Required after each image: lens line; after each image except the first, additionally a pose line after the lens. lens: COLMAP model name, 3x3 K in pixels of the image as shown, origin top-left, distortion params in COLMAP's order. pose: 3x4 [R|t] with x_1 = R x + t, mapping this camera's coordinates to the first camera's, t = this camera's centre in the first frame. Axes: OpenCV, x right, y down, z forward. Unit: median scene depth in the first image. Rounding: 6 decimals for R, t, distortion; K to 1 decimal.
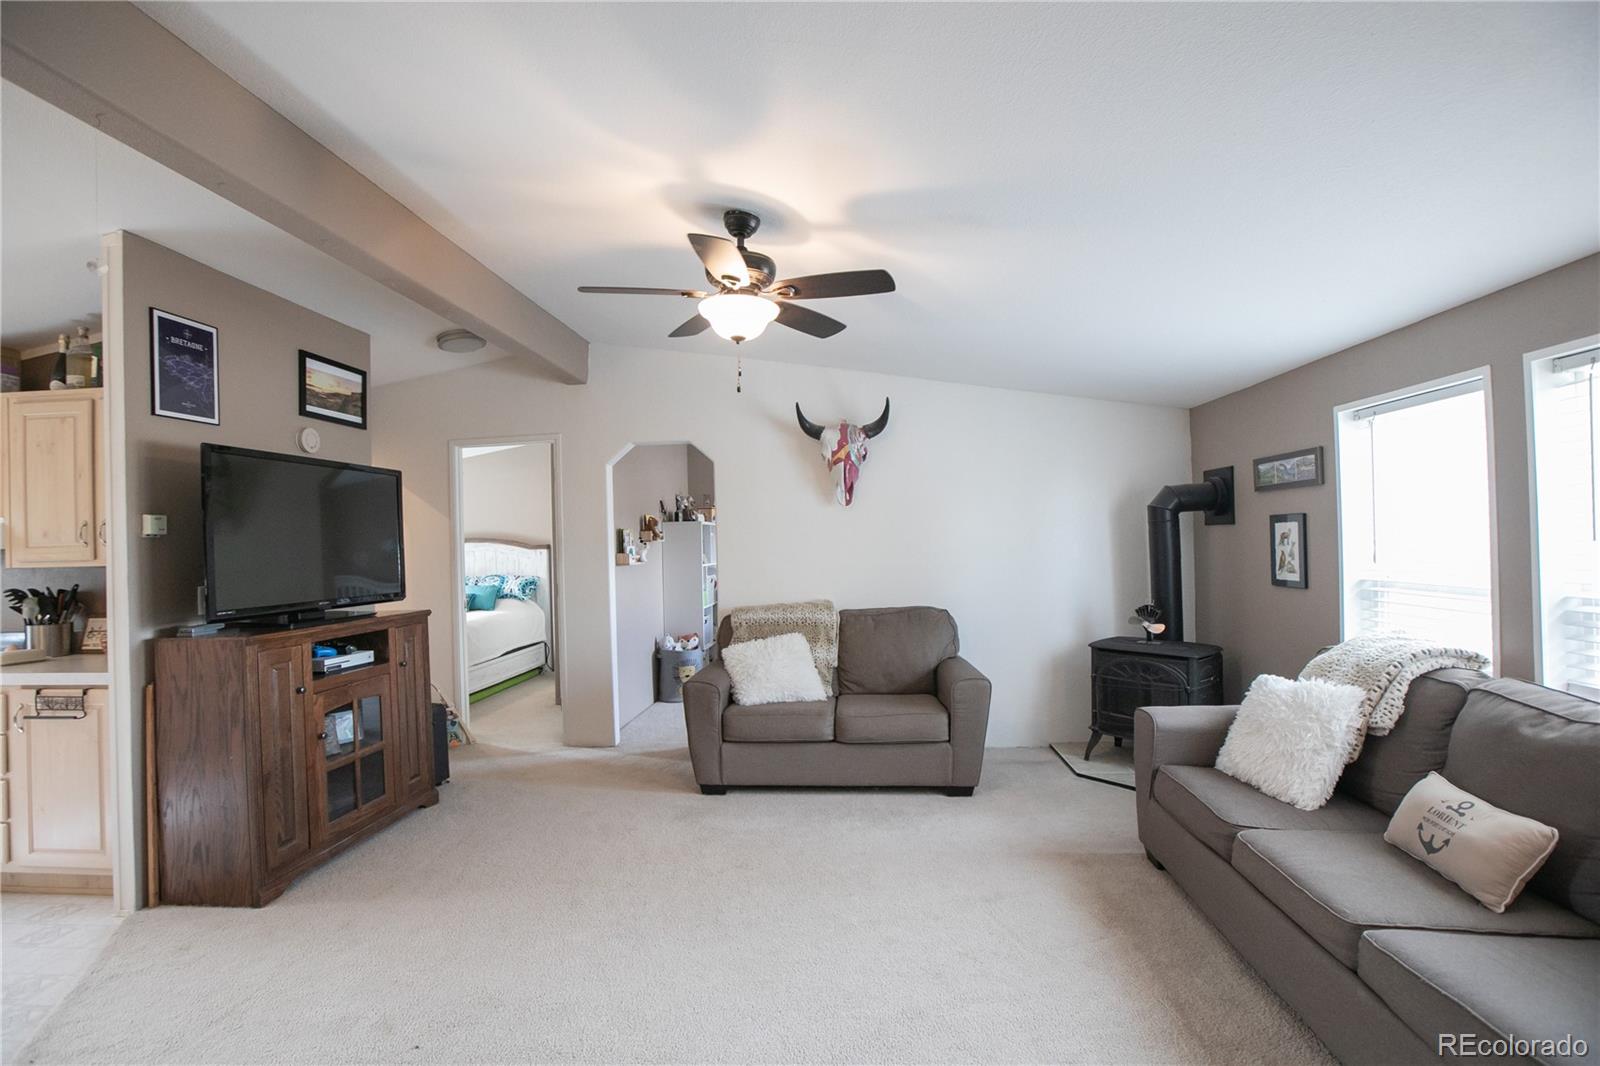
lens RADIAL K [[751.8, 0, 793.4], [0, 751.8, 535.3], [0, 0, 1]] dist [-0.056090, 0.023503]
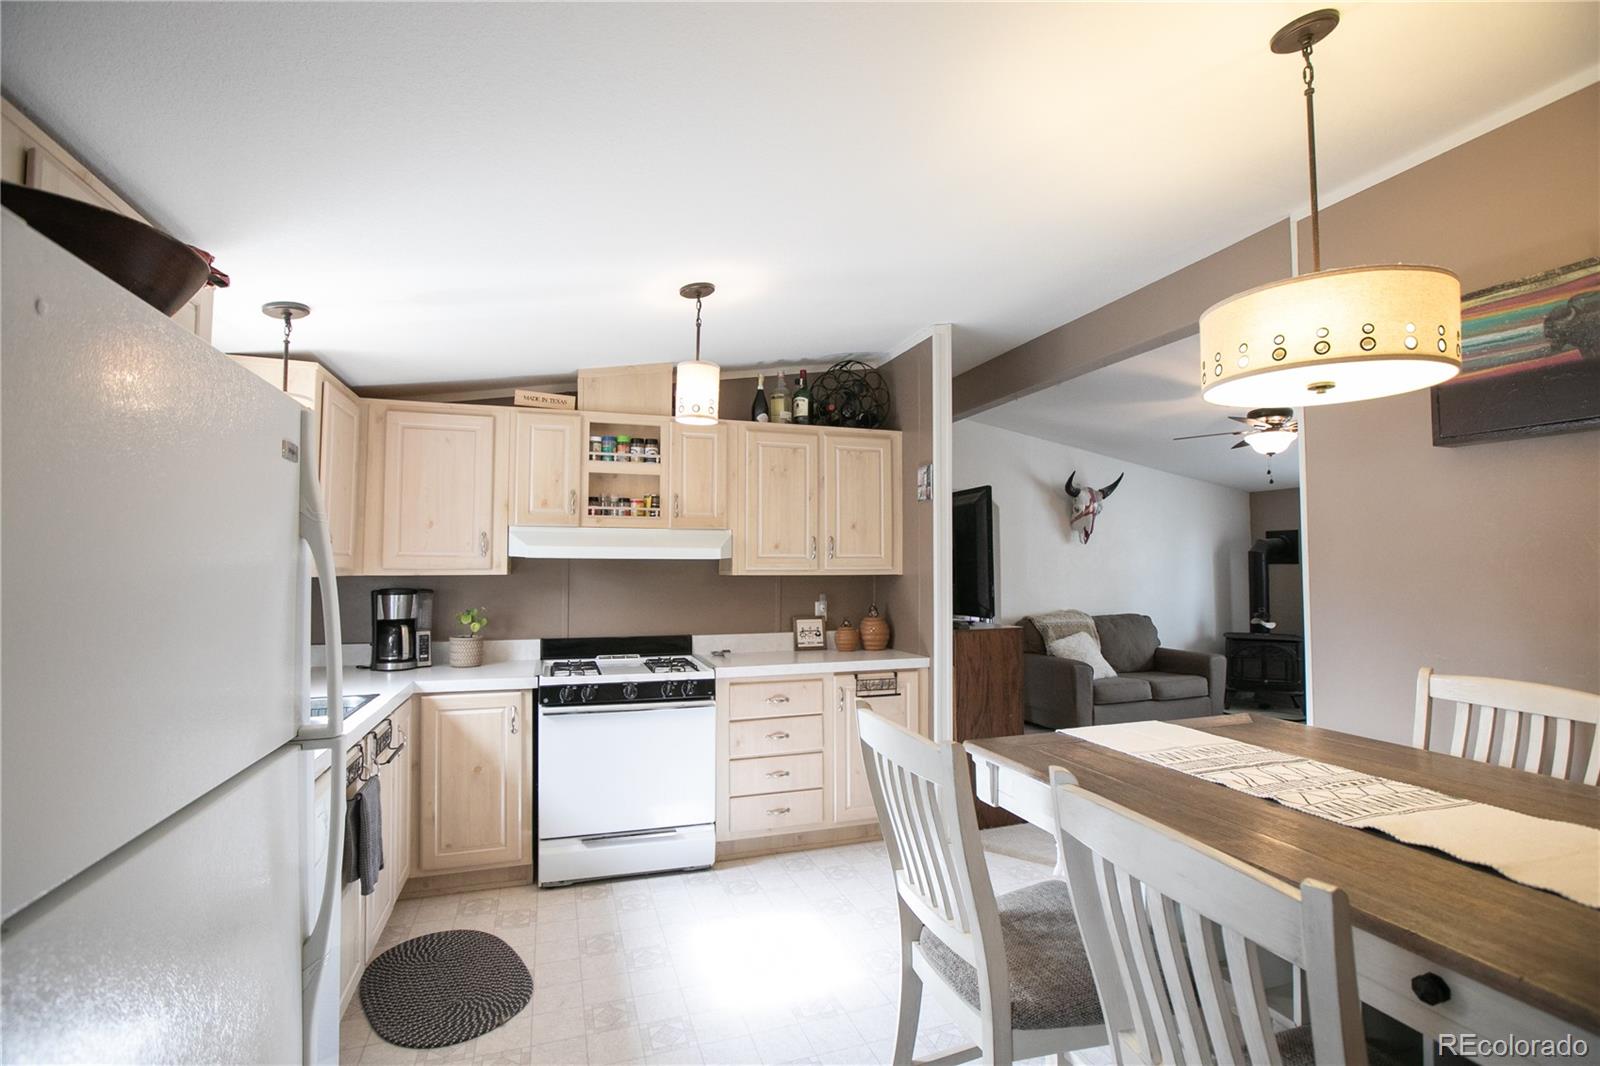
lens RADIAL K [[730.1, 0, 800.0], [0, 730.1, 533.0], [0, 0, 1]] dist [-0.021697, 0.000564]
pose [[0.914413, 0.043522, 0.402436, -1.465844], [-0.025694, 0.998439, -0.049597, 0.033897], [-0.403966, 0.035012, 0.914104, -0.083198]]
